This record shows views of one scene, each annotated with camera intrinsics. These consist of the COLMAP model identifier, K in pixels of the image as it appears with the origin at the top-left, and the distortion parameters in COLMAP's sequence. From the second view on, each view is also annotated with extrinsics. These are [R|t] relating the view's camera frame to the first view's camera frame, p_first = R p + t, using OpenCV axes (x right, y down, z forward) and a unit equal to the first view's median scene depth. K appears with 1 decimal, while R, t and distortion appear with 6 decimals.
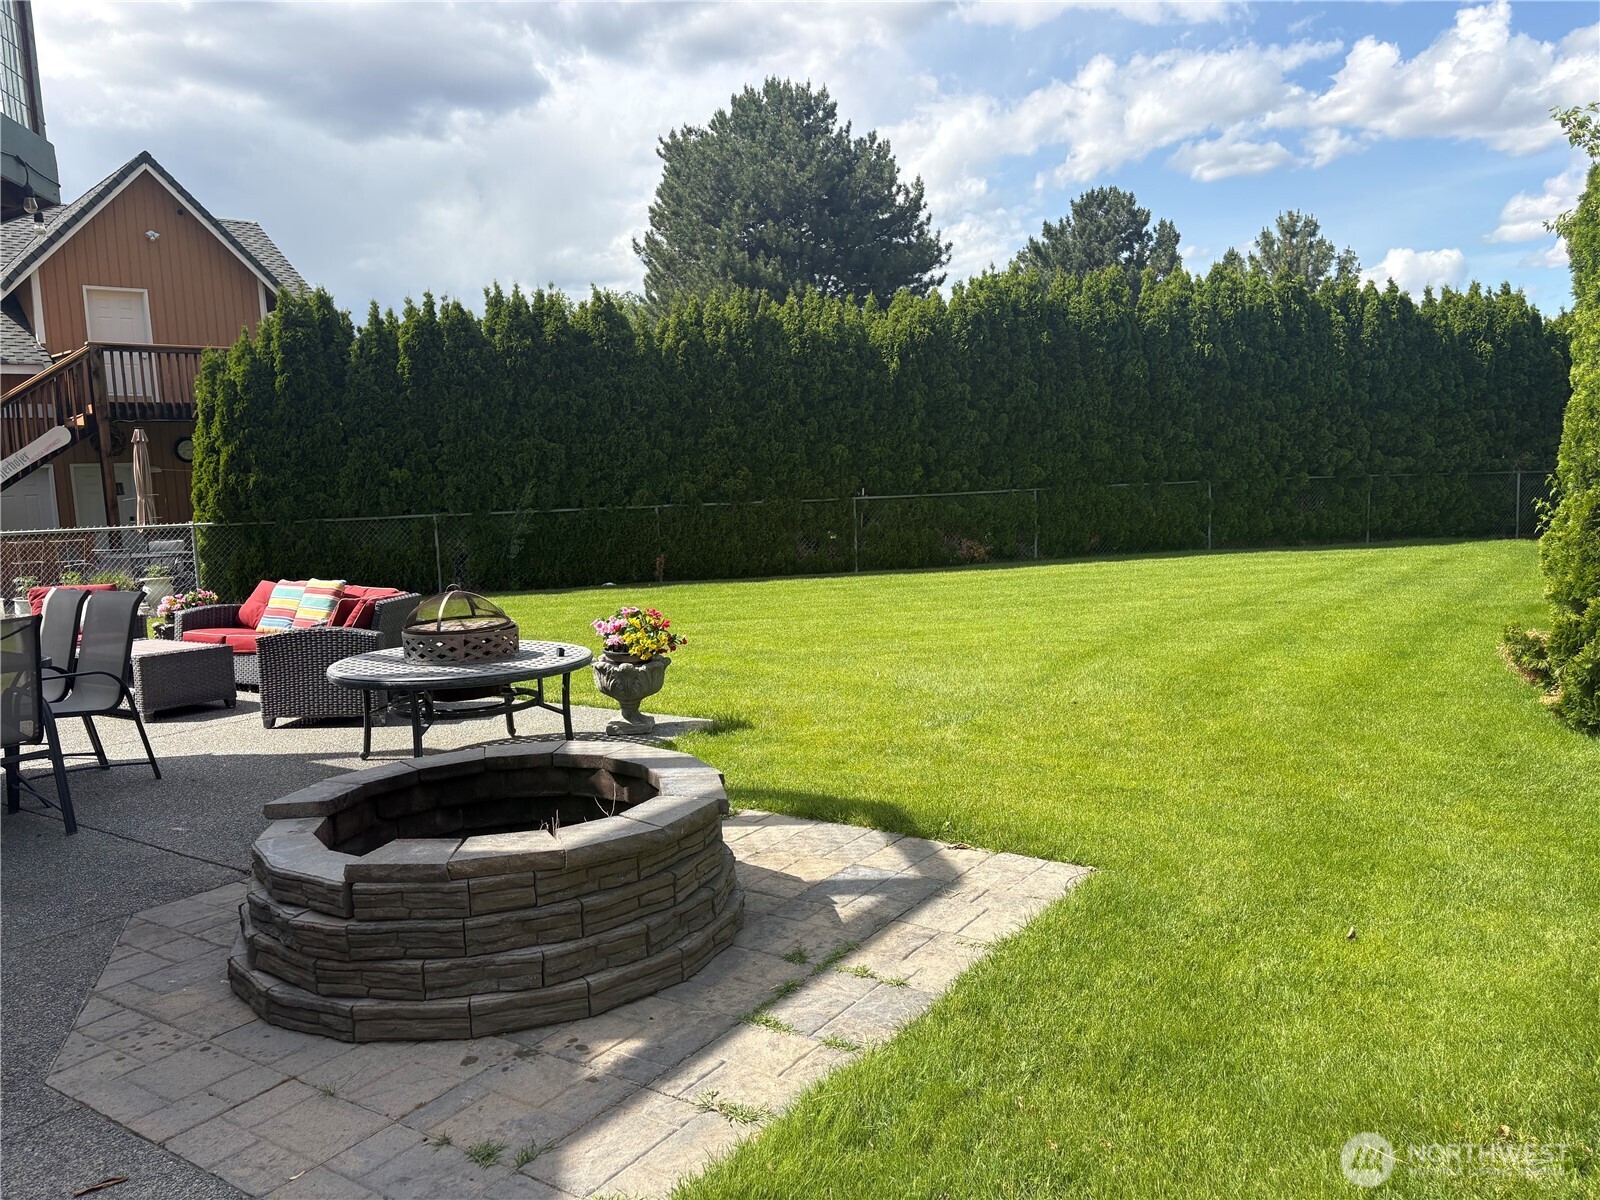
lens RADIAL K [[1202.0, 0, 803.2], [0, 1202.0, 611.8], [0, 0, 1]] dist [0.109108, -0.190145]
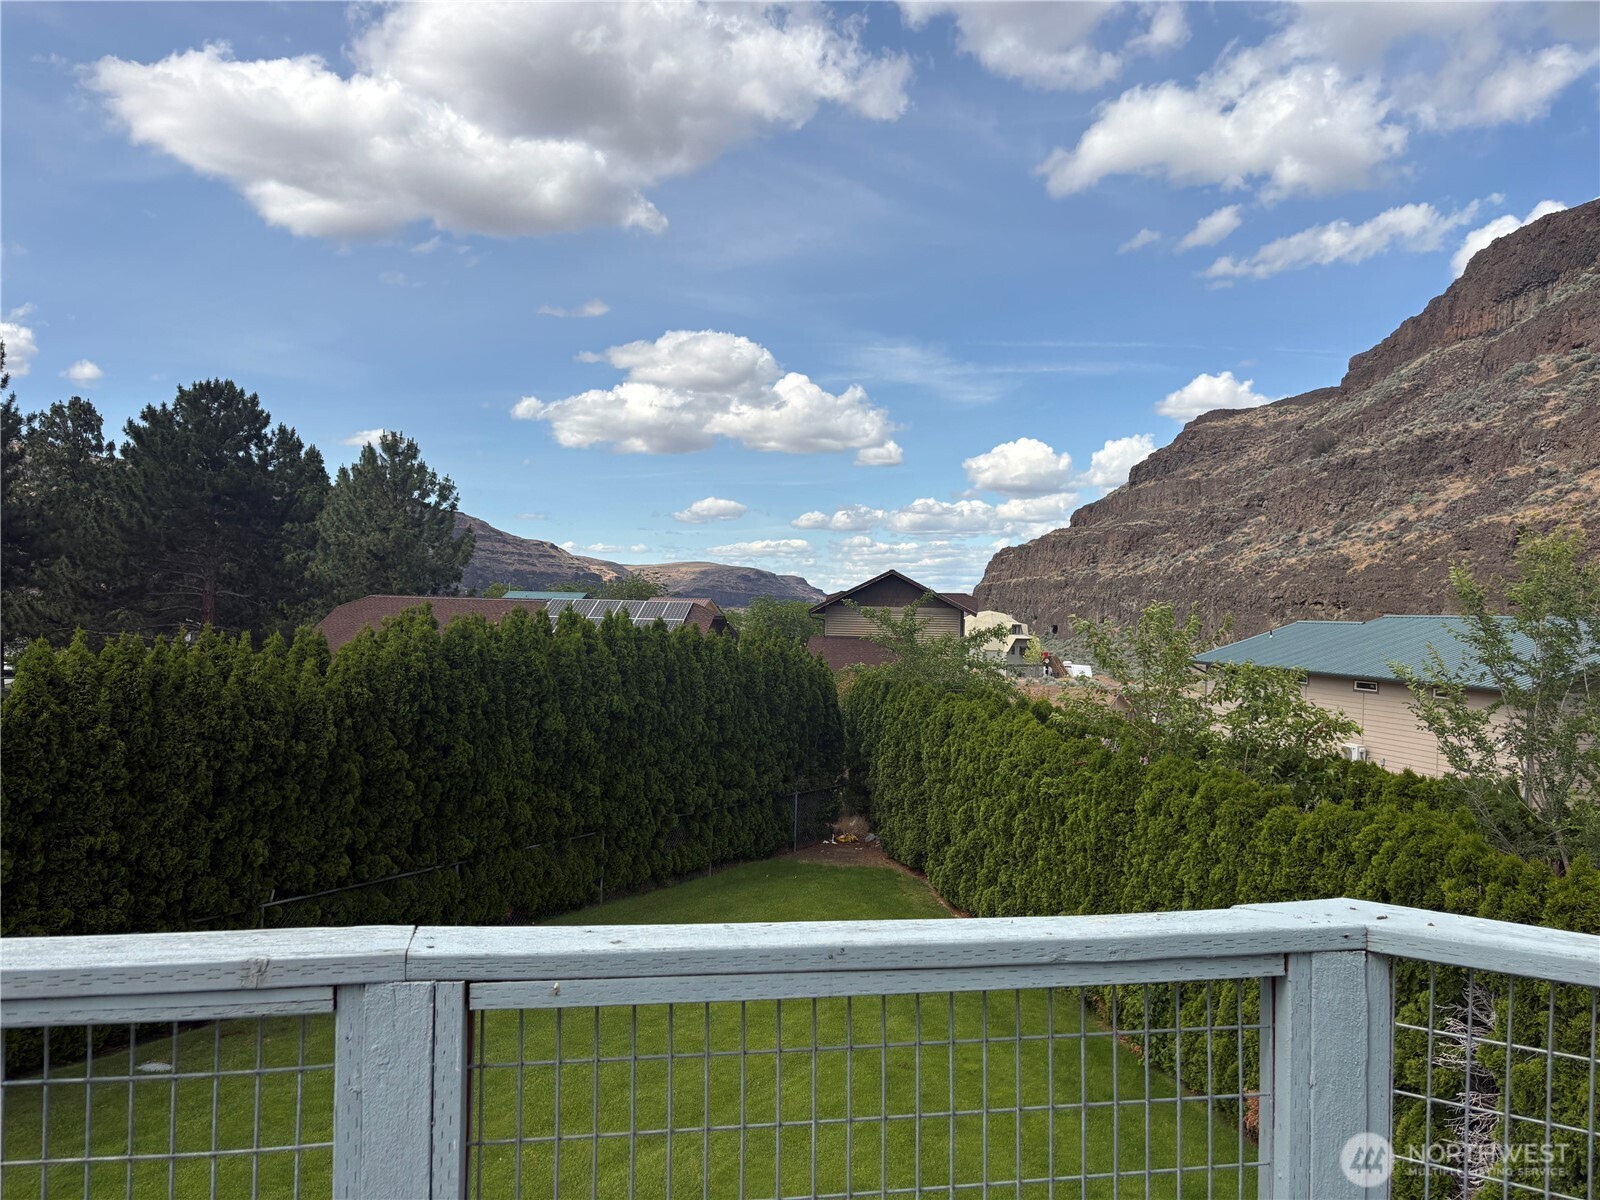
lens RADIAL K [[1212.6, 0, 802.6], [0, 1212.6, 605.8], [0, 0, 1]] dist [0.036649, -0.049724]
pose [[0.707111, 0.064265, 0.704176, -0.261326], [0.032081, 0.991920, -0.122740, -0.173606], [-0.706374, 0.109382, 0.699336, 0.211681]]
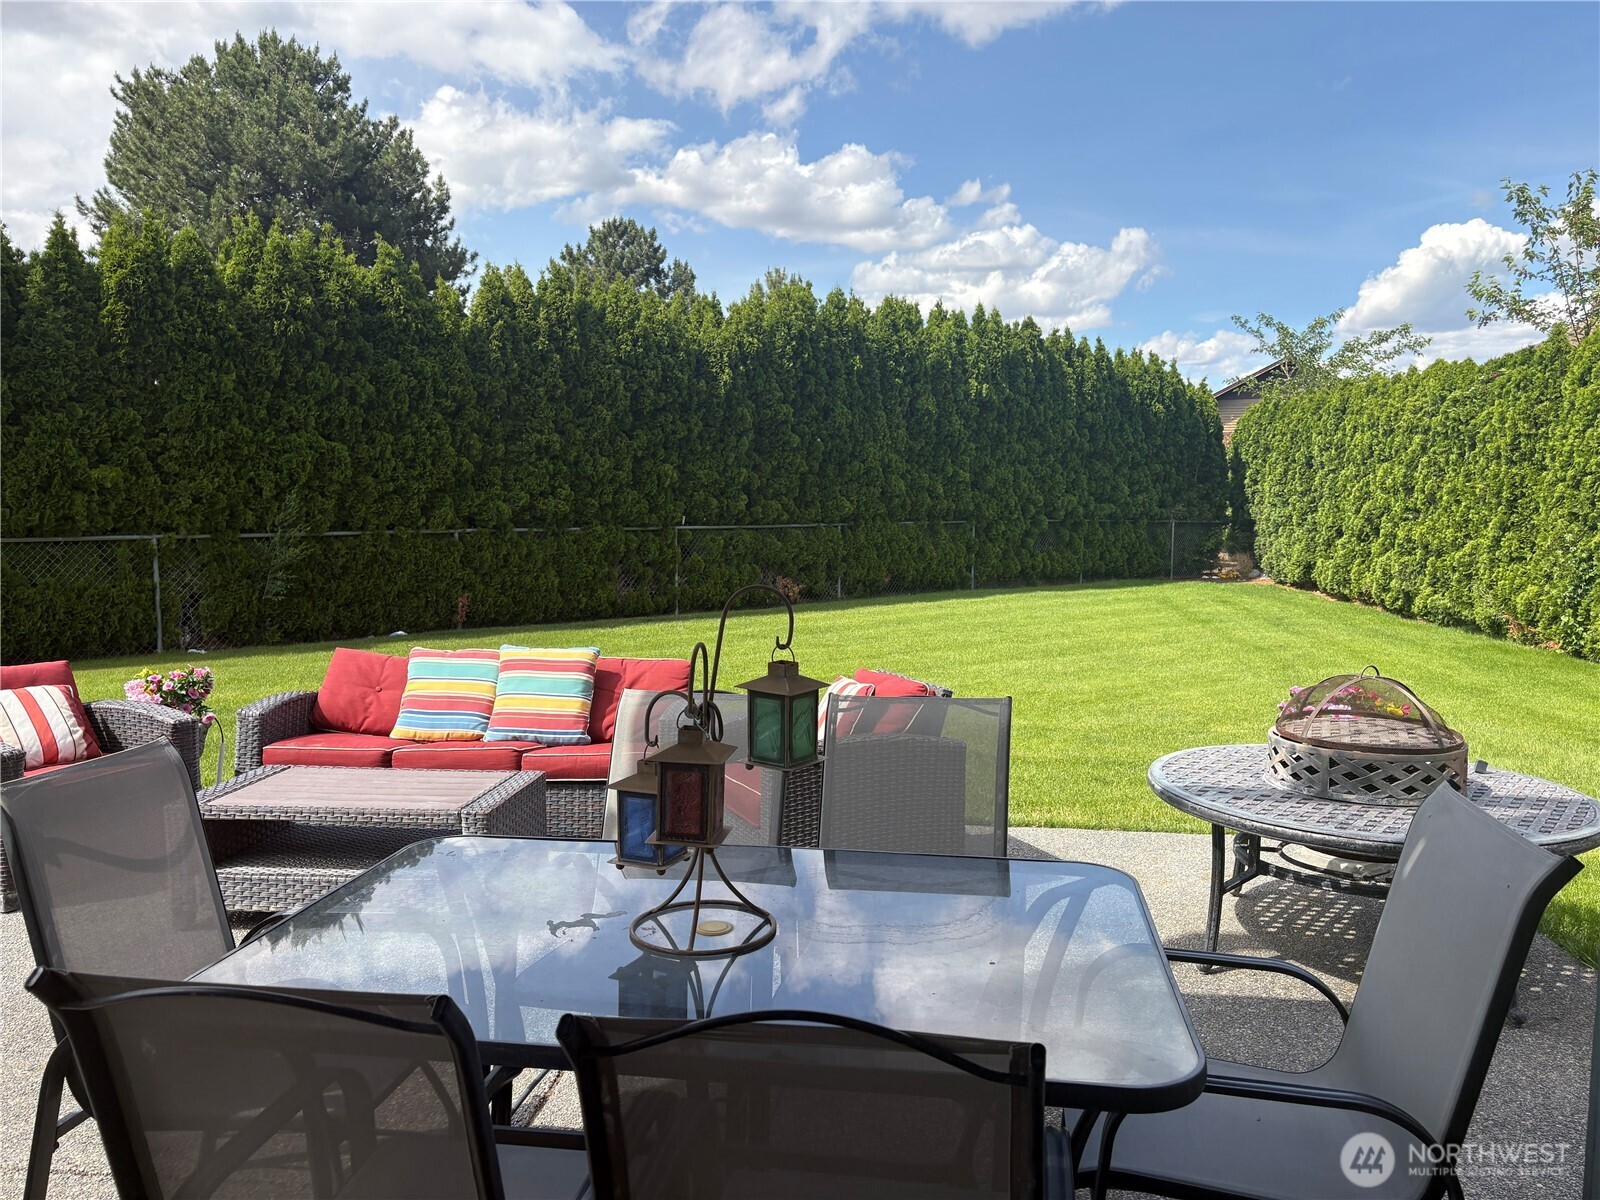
lens RADIAL K [[1206.7, 0, 807.0], [0, 1206.7, 615.3], [0, 0, 1]] dist [0.094148, -0.099432]
pose [[0.887154, -0.006398, 0.461428, -0.266617], [0.017635, 0.999644, -0.020045, -0.013431], [-0.461136, 0.025920, 0.886951, 0.196045]]
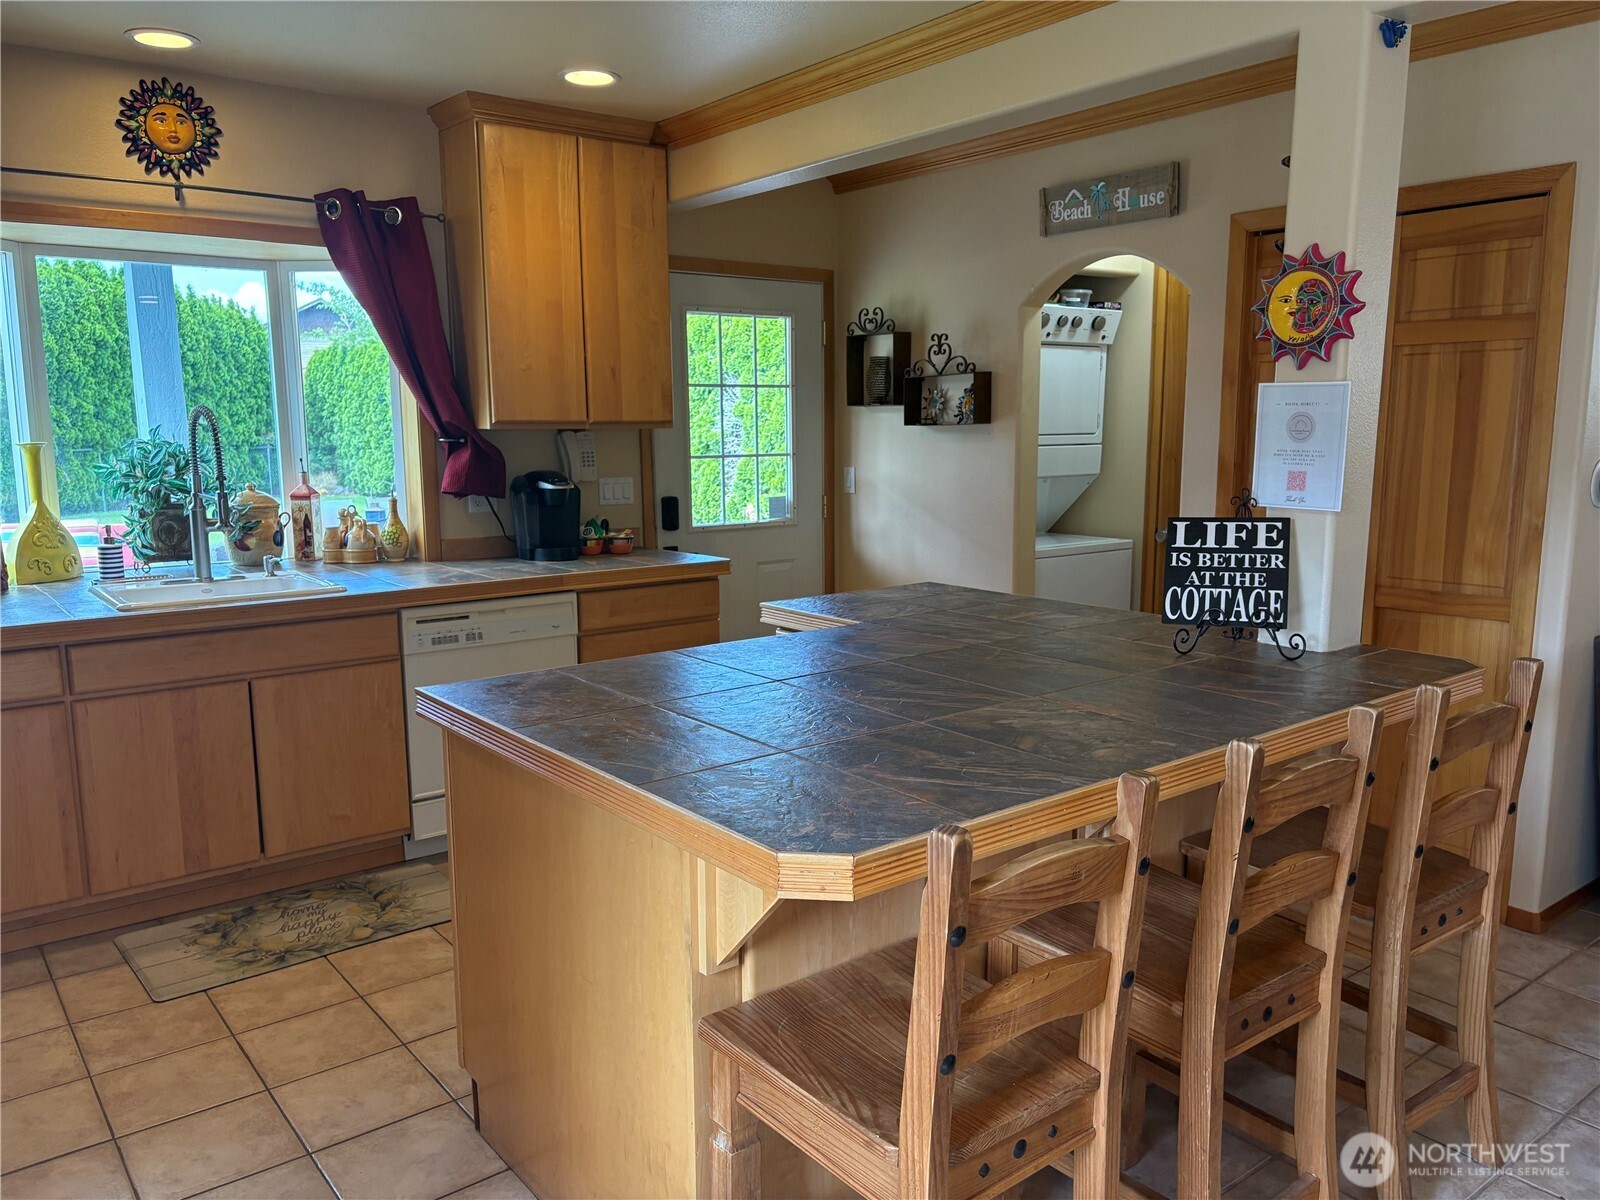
lens RADIAL K [[1198.9, 0, 802.8], [0, 1198.9, 609.5], [0, 0, 1]] dist [0.072712, -0.078259]
pose [[0.322529, -0.112107, 0.939897, -0.551228], [0.105511, 0.991032, 0.082000, 0.013756], [-0.940661, 0.072722, 0.331465, 0.049791]]
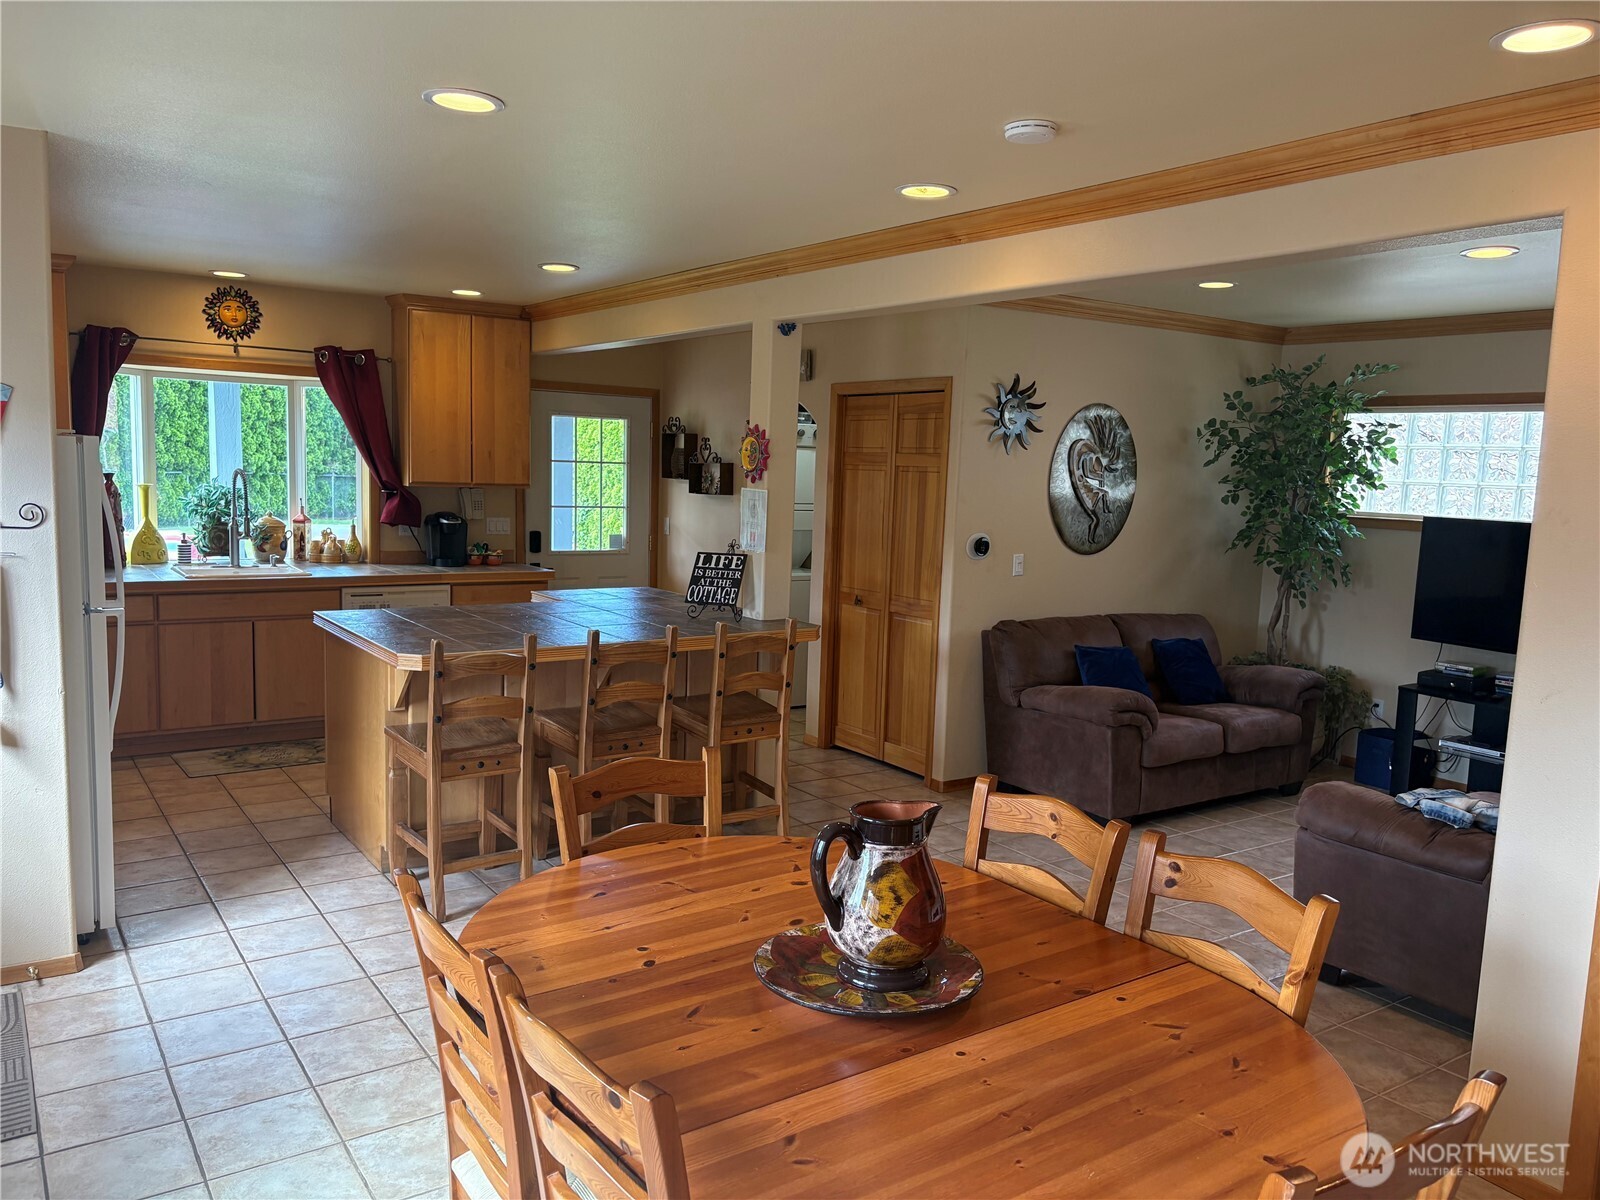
lens RADIAL K [[1198.9, 0, 802.8], [0, 1198.9, 609.5], [0, 0, 1]] dist [0.072712, -0.078259]
pose [[0.373383, -0.061412, 0.925642, -0.663297], [0.059744, 0.997327, 0.042068, 0.022821], [-0.925752, 0.039594, 0.376054, -0.080266]]
